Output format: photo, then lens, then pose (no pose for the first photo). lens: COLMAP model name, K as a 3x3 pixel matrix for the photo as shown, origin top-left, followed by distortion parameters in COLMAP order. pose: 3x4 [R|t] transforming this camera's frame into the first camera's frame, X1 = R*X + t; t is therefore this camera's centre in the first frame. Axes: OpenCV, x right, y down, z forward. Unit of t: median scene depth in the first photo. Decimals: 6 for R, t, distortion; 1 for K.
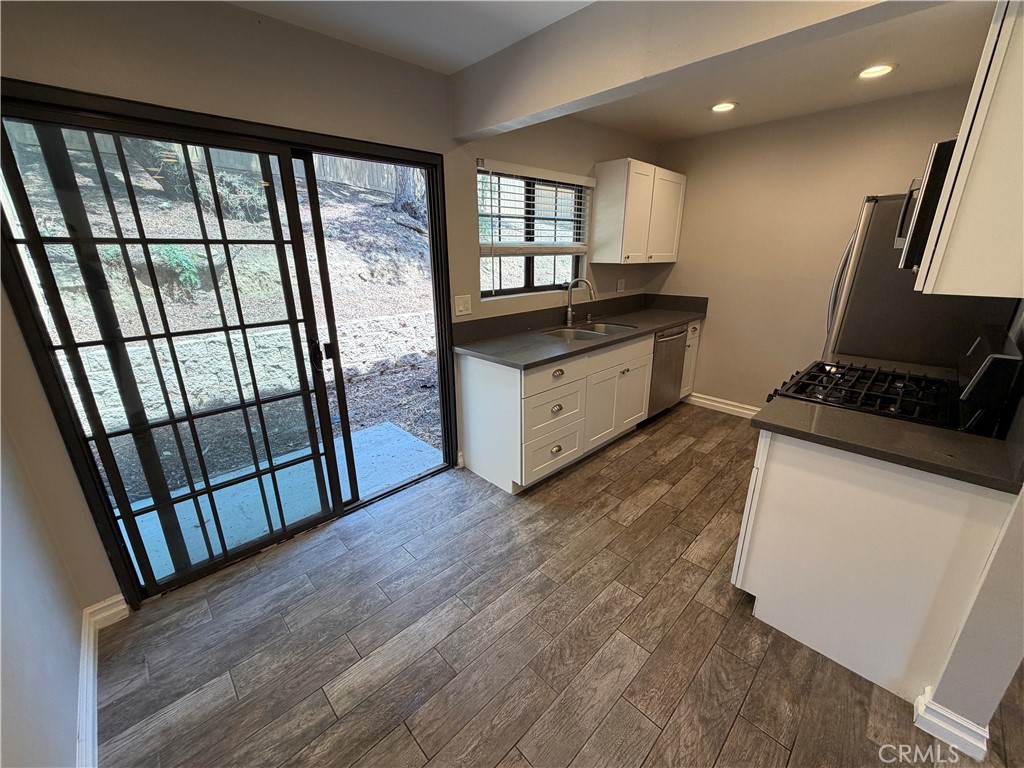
lens RADIAL K [[409.4, 0, 508.3], [0, 409.4, 381.8], [0, 0, 1]] dist [-0.000647, 0.000422]
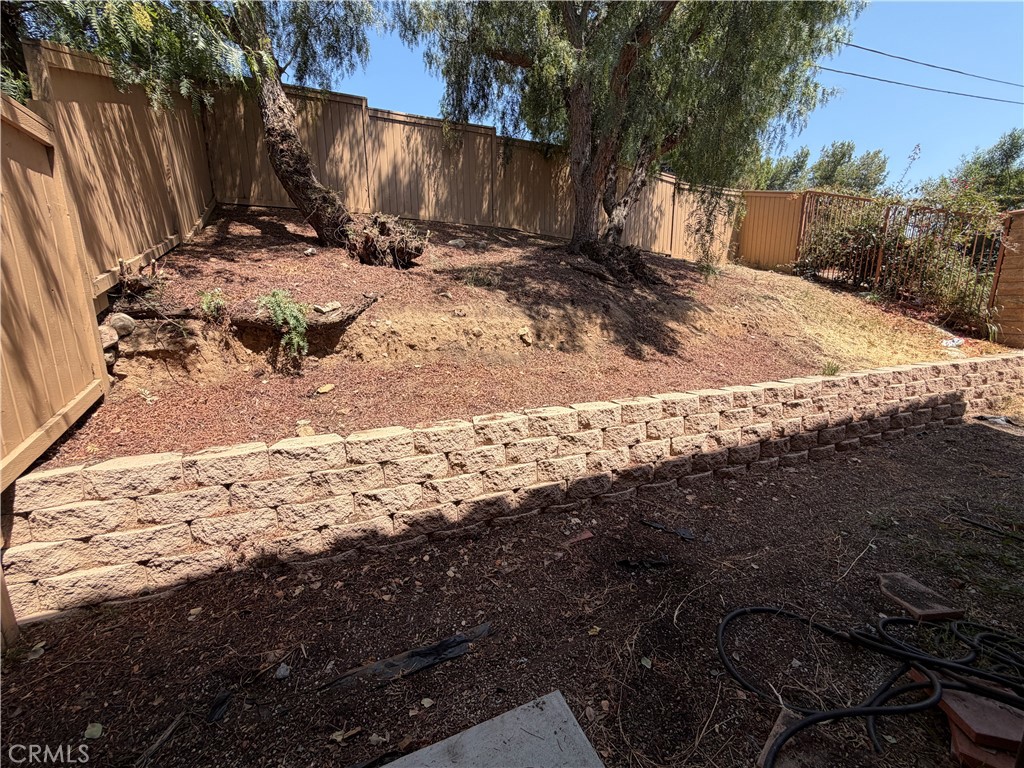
lens RADIAL K [[409.4, 0, 508.3], [0, 409.4, 381.8], [0, 0, 1]] dist [-0.000647, 0.000422]
pose [[0.936850, 0.061523, -0.344279, -0.228289], [-0.103295, 0.989165, -0.104323, -0.179784], [0.334130, 0.133297, 0.933053, 0.578264]]
